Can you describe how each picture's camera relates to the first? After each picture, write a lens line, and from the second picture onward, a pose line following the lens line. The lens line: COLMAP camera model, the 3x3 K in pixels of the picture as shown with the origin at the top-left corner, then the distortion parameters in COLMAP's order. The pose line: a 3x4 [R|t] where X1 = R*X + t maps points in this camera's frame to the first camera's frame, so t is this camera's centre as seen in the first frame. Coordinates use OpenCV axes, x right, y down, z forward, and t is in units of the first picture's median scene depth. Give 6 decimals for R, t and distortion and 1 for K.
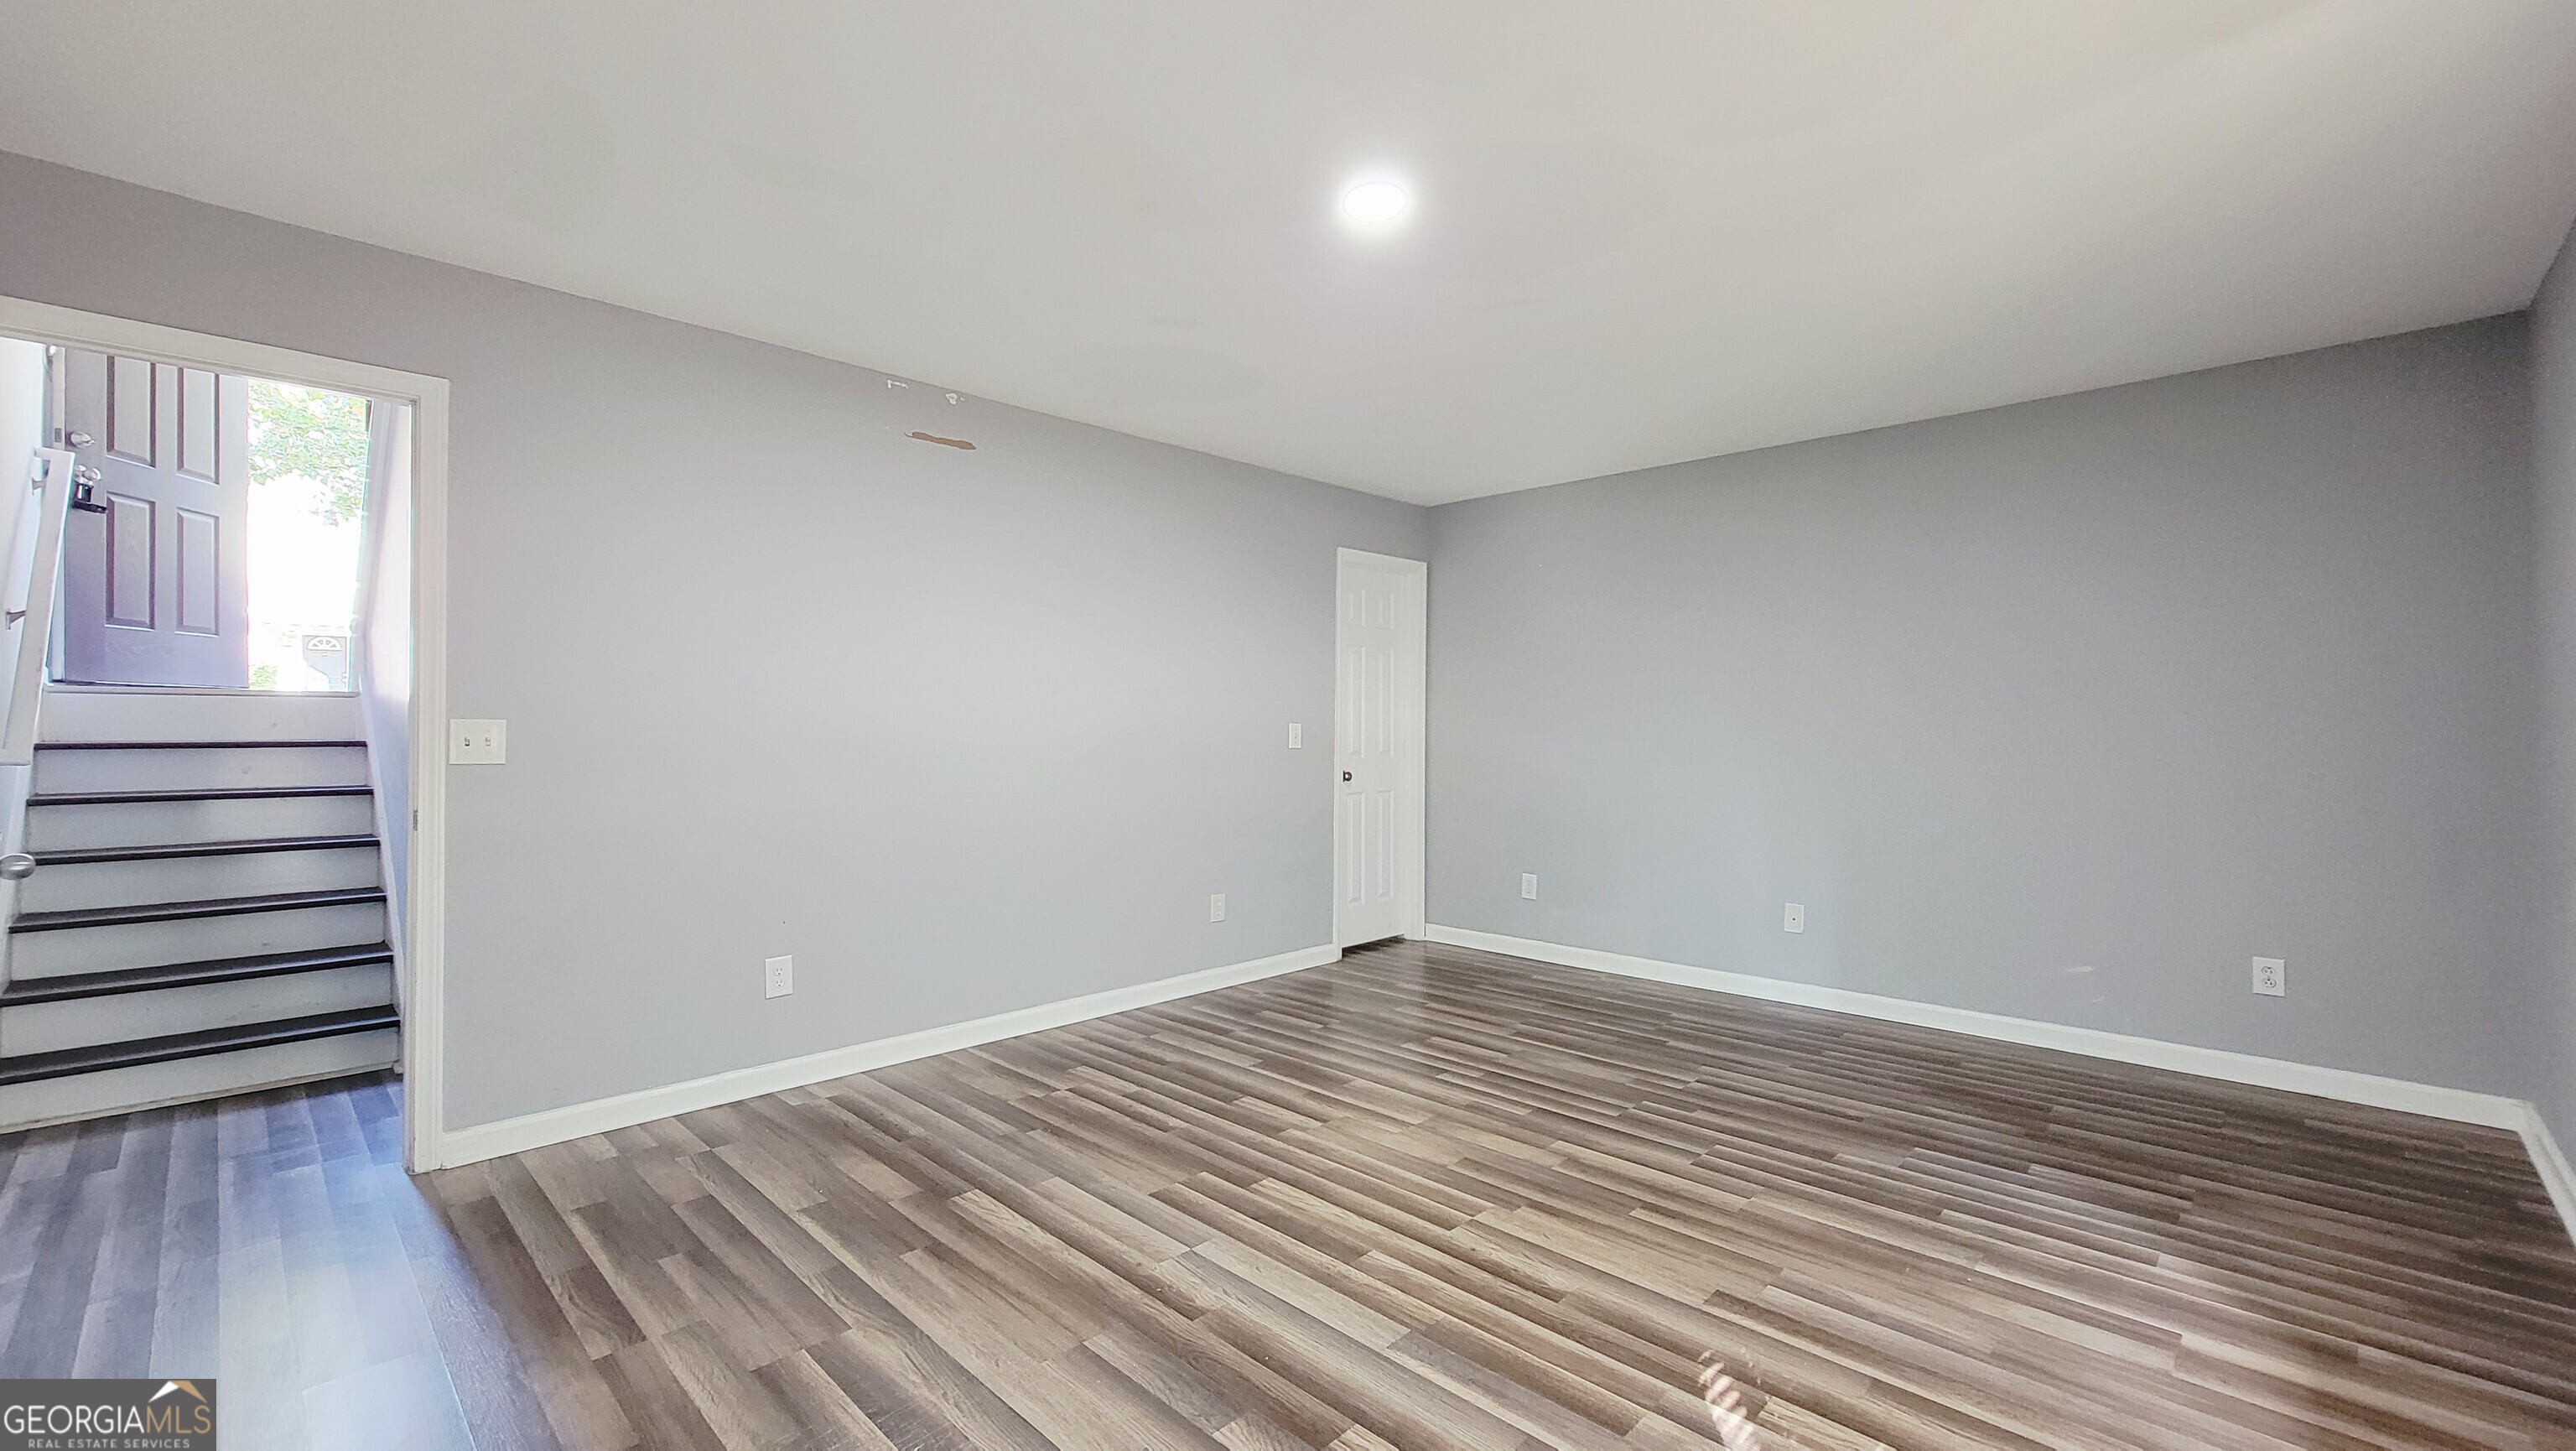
lens RADIAL K [[1047.4, 0, 1301.0], [0, 1047.4, 728.3], [0, 0, 1]] dist [-0.010774, 0.002430]
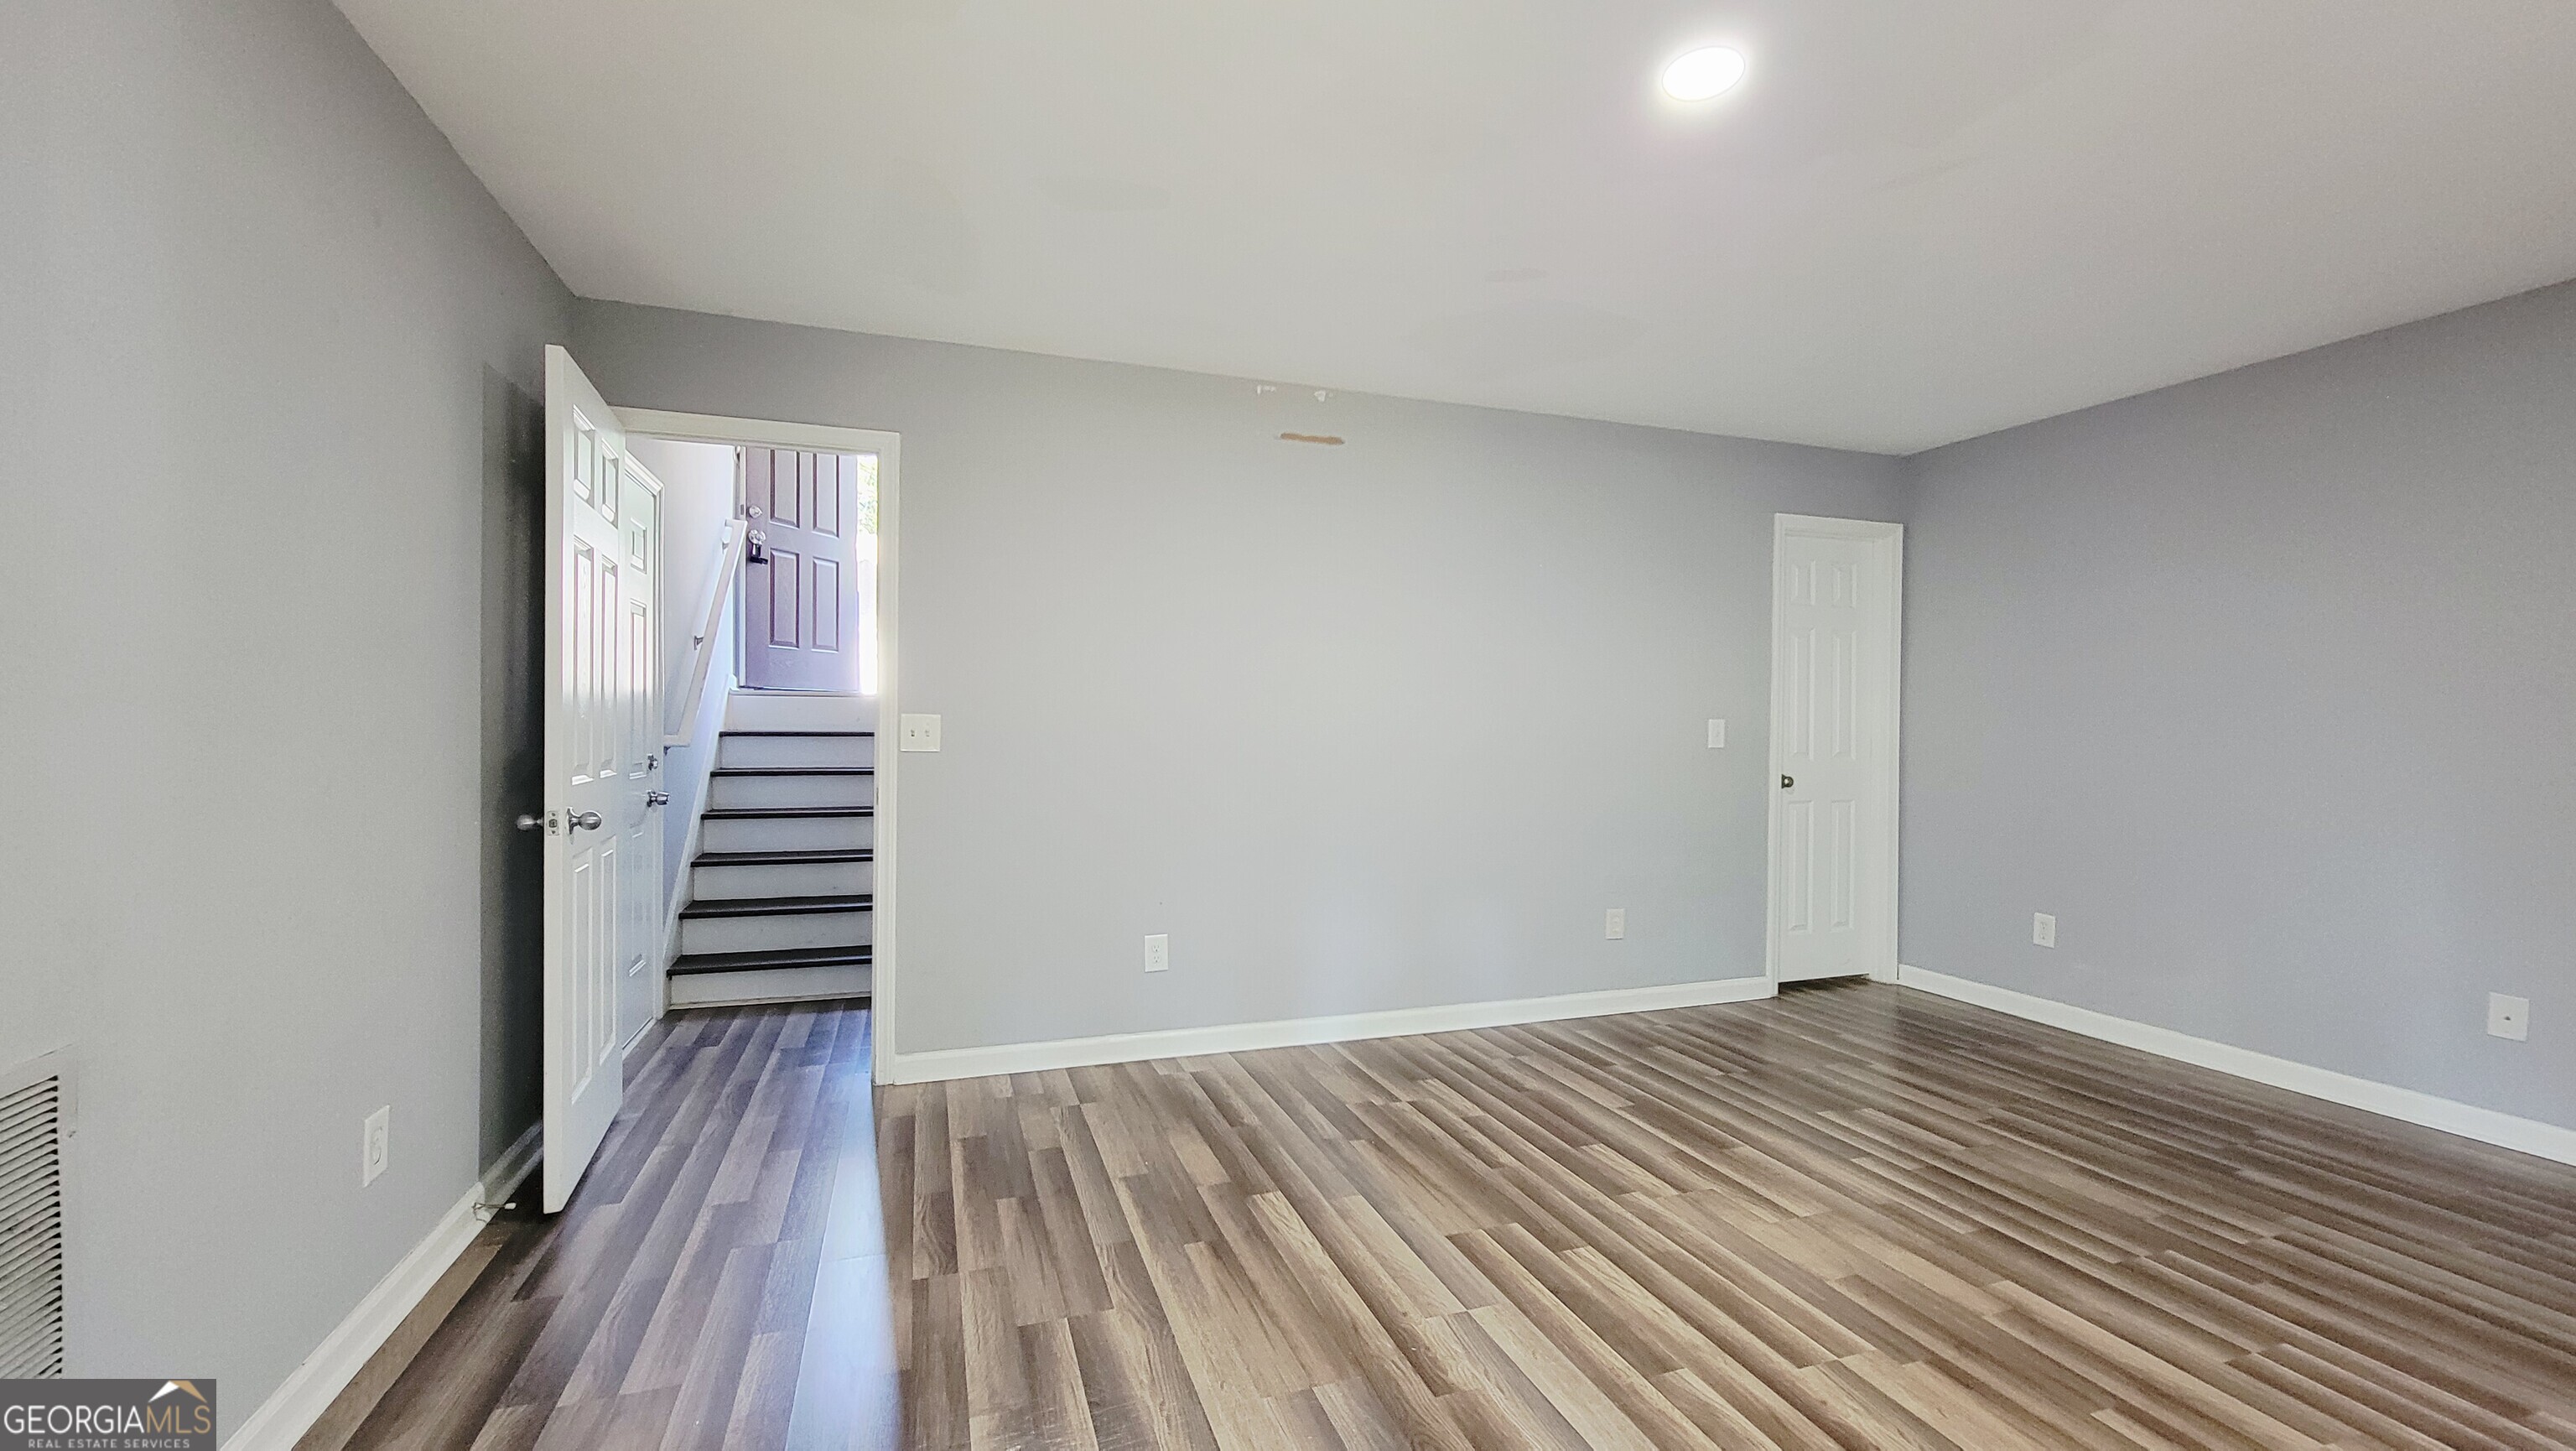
lens RADIAL K [[1047.4, 0, 1289.4], [0, 1047.4, 727.6], [0, 0, 1]] dist [-0.010774, 0.002430]
pose [[0.893132, 0.005545, -0.449761, 0.111670], [-0.004644, 0.999984, 0.003107, 0.001199], [0.449771, -0.000686, 0.893144, 0.100746]]
